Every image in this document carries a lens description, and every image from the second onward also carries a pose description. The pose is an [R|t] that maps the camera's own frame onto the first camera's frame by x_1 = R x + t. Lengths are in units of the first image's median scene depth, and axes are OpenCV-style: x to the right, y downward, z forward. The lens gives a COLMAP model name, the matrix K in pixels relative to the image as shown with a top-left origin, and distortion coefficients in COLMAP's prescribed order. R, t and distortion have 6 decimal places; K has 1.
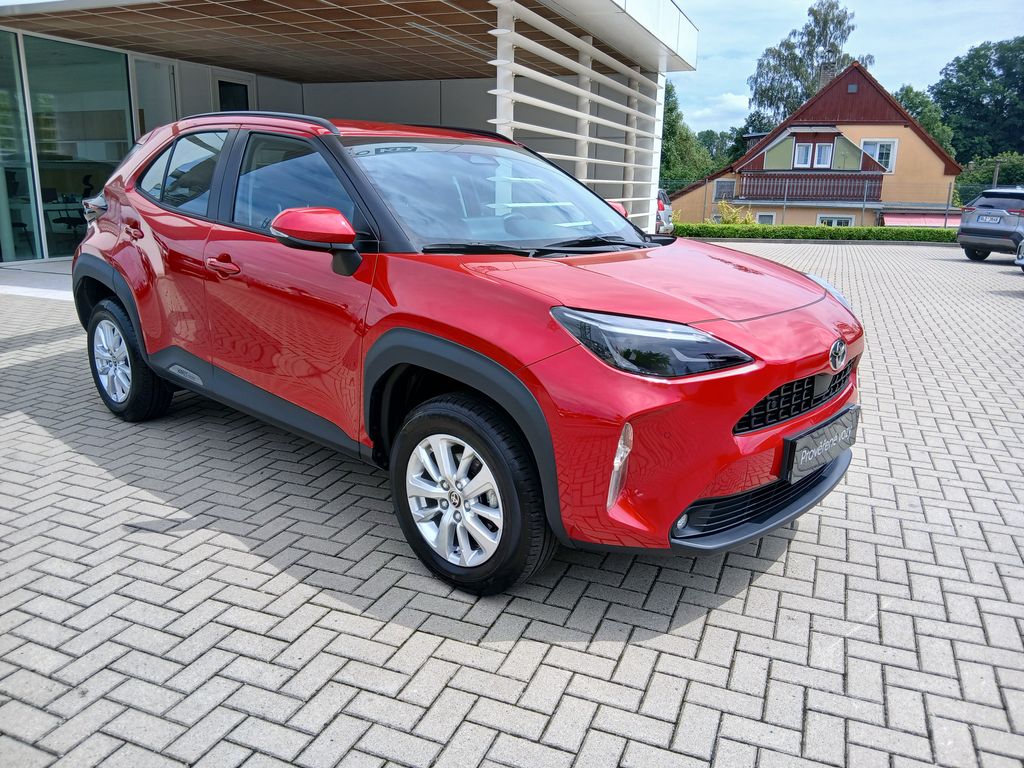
lens RADIAL K [[782.7, 0, 512.0], [0, 782.7, 384.0], [0, 0, 1]] dist [0.049793, -0.077618]
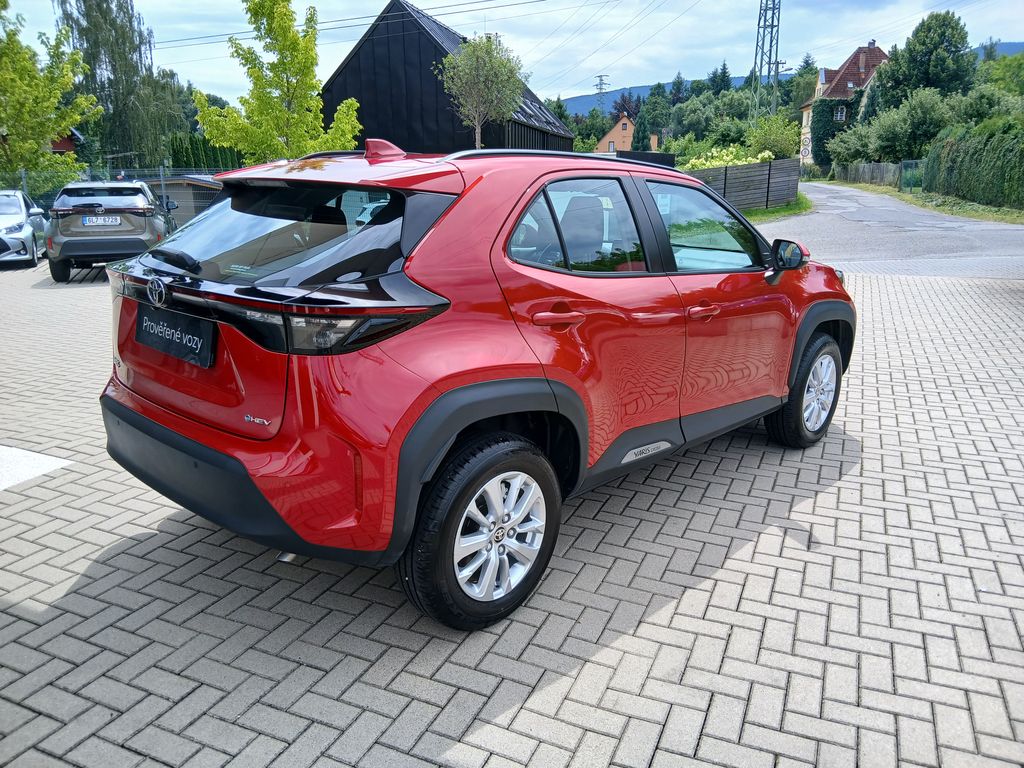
lens RADIAL K [[782.7, 0, 512.0], [0, 782.7, 384.0], [0, 0, 1]] dist [0.049793, -0.077618]
pose [[0.022962, -0.276630, 0.960702, -1.517062], [0.249875, 0.932044, 0.262405, -0.431319], [-0.968006, 0.234030, 0.090524, 1.276074]]
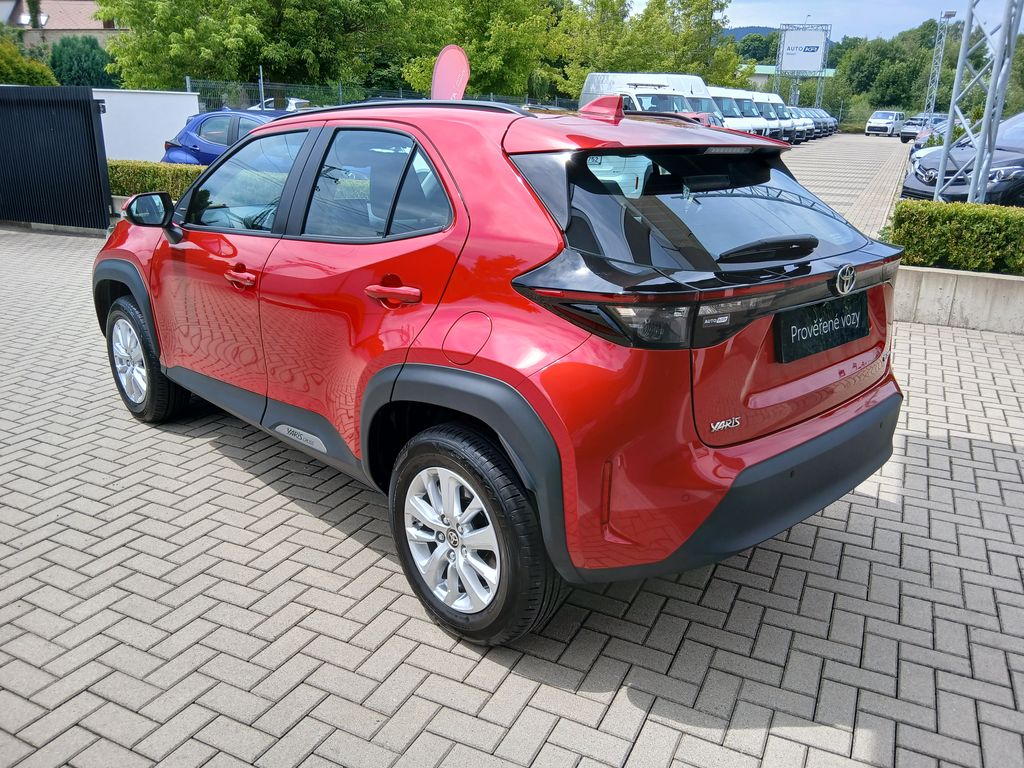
lens RADIAL K [[782.7, 0, 512.0], [0, 782.7, 384.0], [0, 0, 1]] dist [0.049793, -0.077618]
pose [[-0.996818, -0.061357, 0.050886, -0.418426], [-0.024000, 0.839764, 0.542420, -0.710426], [-0.076013, 0.539473, -0.838565, 2.397496]]
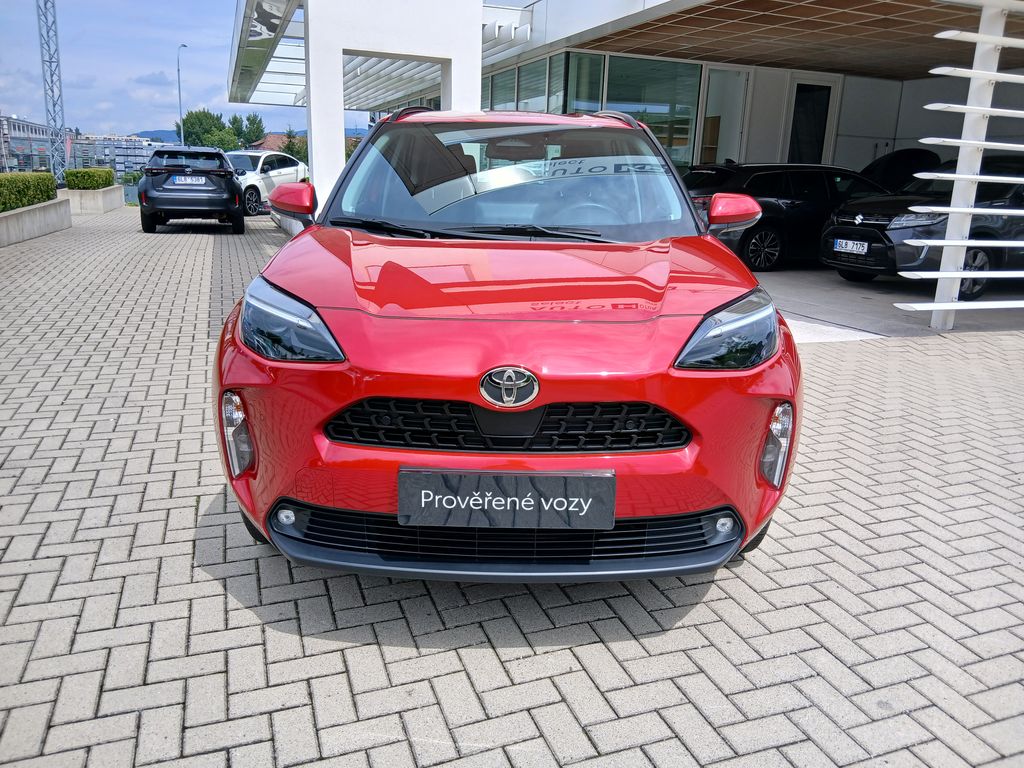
lens RADIAL K [[794.6, 0, 522.0], [0, 794.6, 382.1], [0, 0, 1]] dist [-0.005818, -0.015463]
pose [[0.670459, 0.197398, -0.715206, 0.788117], [-0.208756, 0.975205, 0.073462, -0.079217], [0.711973, 0.100050, 0.695043, 0.405775]]
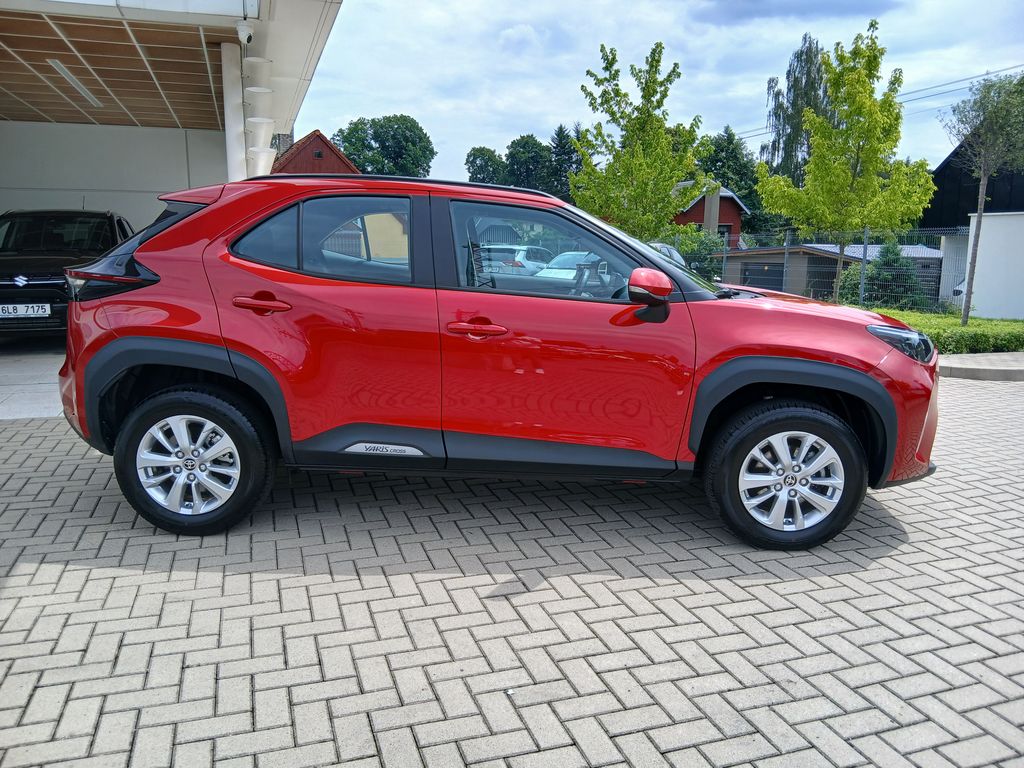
lens RADIAL K [[776.4, 0, 512.0], [0, 776.4, 384.0], [0, 0, 1]] dist [0.129768, -0.239296]
pose [[0.759954, -0.124294, 0.637982, -1.073785], [0.166751, 0.985977, -0.006540, -0.071422], [-0.628223, 0.111354, 0.770023, 0.212546]]
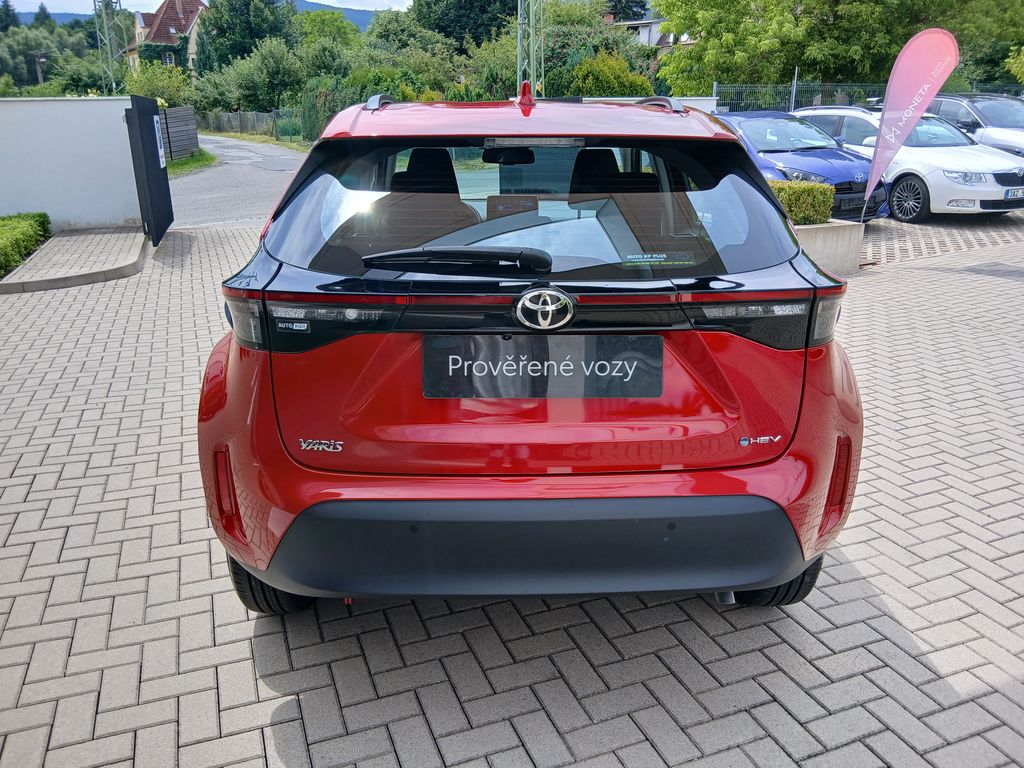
lens RADIAL K [[794.6, 0, 522.0], [0, 794.6, 382.1], [0, 0, 1]] dist [-0.005818, -0.015463]
pose [[-0.696703, -0.239882, 0.676063, -1.074029], [0.171015, 0.859721, 0.481284, -0.628853], [-0.696677, 0.450929, -0.557946, 2.048656]]
